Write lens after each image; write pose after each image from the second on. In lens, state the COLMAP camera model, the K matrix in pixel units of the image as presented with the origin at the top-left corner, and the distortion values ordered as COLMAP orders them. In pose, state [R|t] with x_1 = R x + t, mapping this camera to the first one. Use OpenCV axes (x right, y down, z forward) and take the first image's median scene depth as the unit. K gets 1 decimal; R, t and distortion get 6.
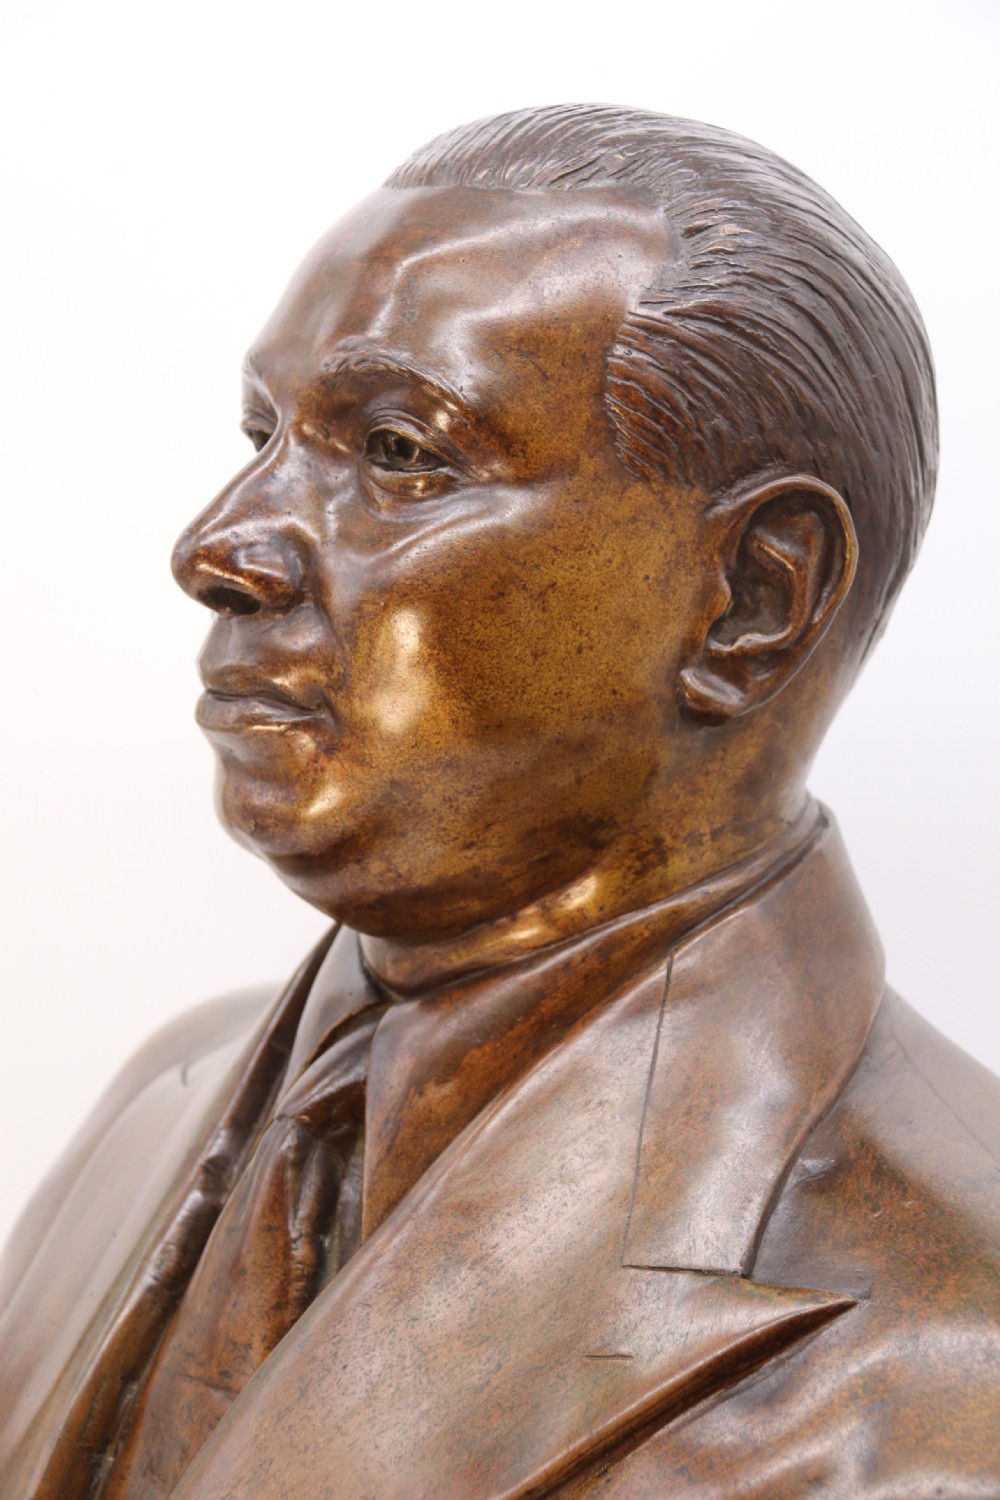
lens RADIAL K [[3670.2, 0, 484.6], [0, 3670.2, 783.5], [0, 0, 1]] dist [0.422333, 0.000000]
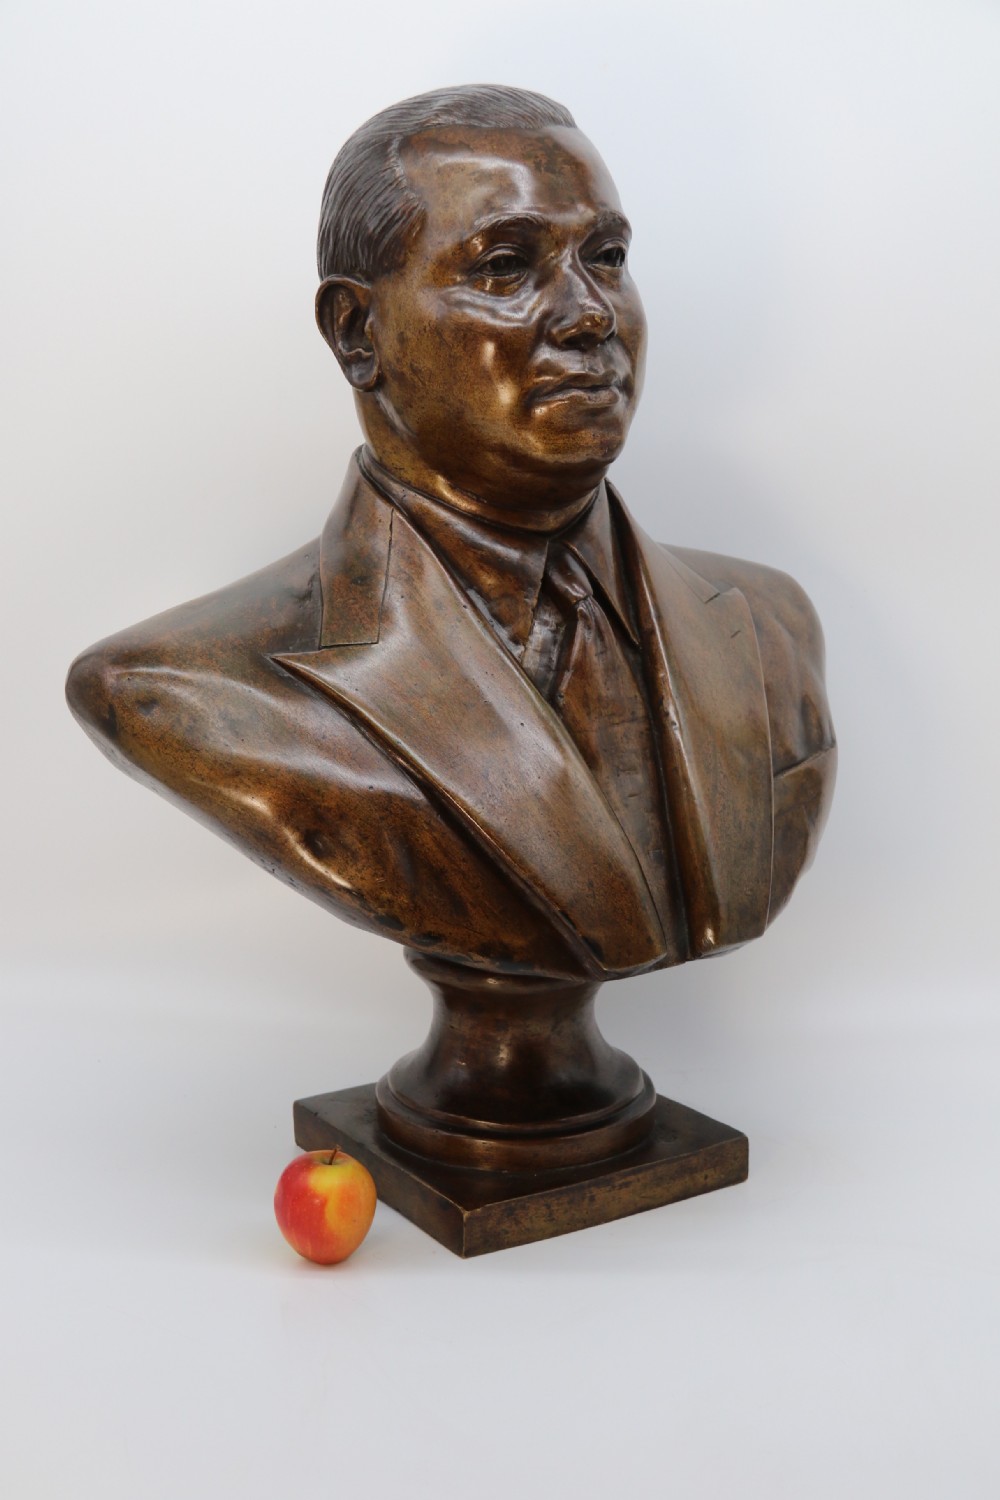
lens RADIAL K [[2386.0, 0, 498.9], [0, 2386.0, 755.6], [0, 0, 1]] dist [0.190442, 0.000000]
pose [[0.021848, -0.248127, 0.968481, -1.401627], [0.158312, 0.957349, 0.241704, -0.157995], [-0.987147, 0.148041, 0.060198, 1.011496]]
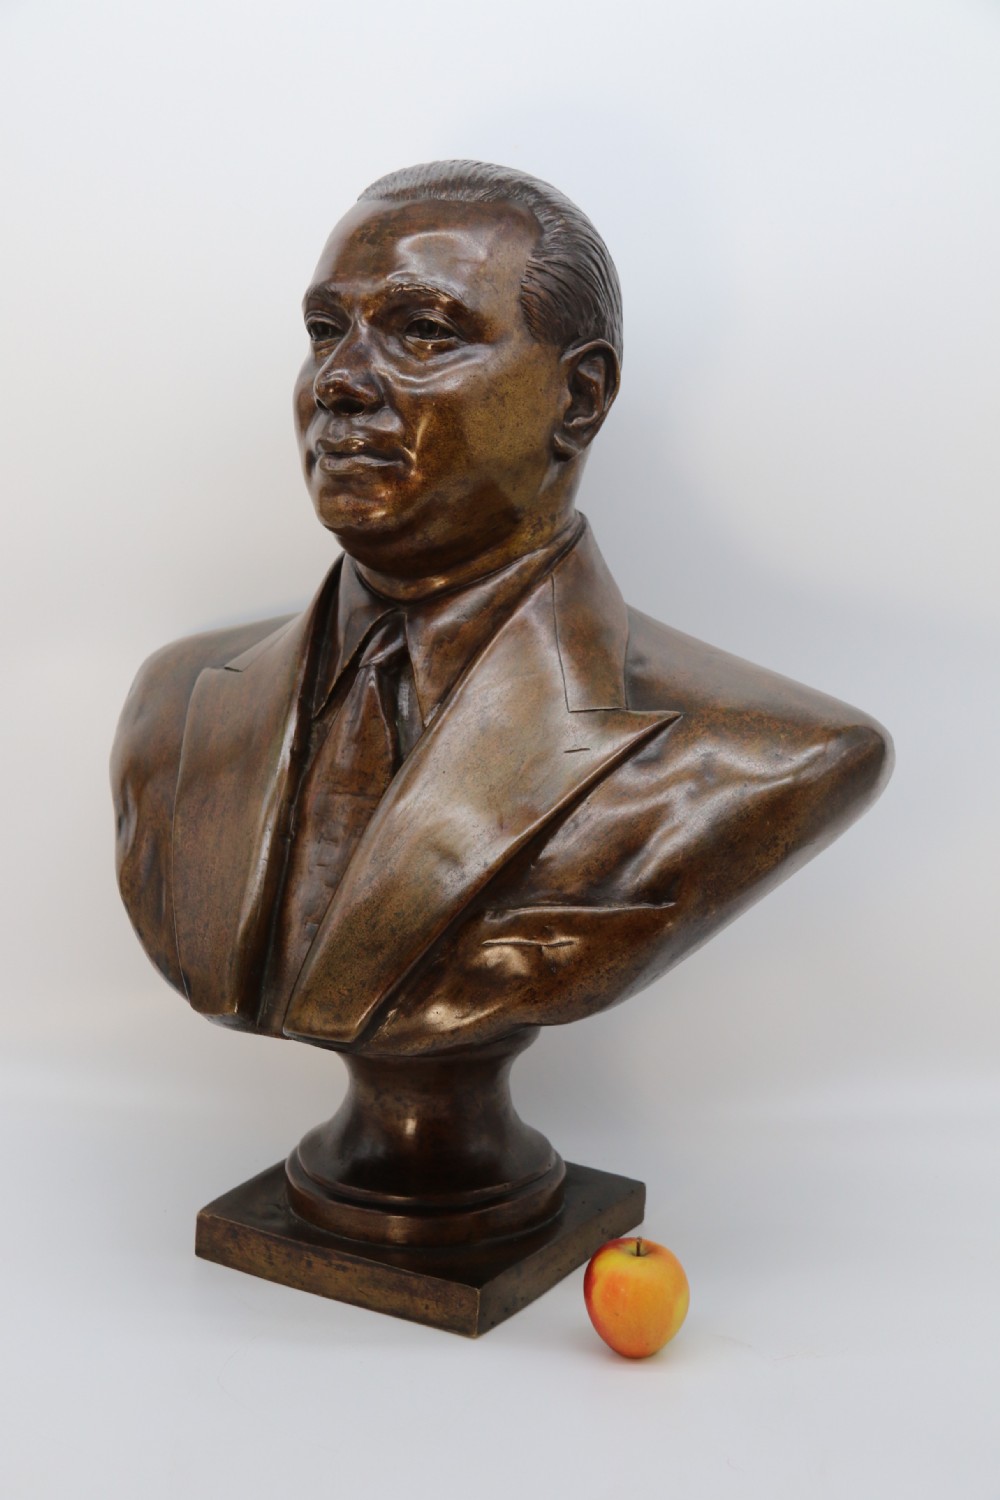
lens RADIAL K [[2386.0, 0, 490.3], [0, 2386.0, 757.3], [0, 0, 1]] dist [0.190442, 0.000000]
pose [[0.914023, -0.084254, 0.396817, -0.535506], [0.063937, 0.995888, 0.064181, 0.062394], [-0.400592, -0.033291, 0.915651, -0.241039]]
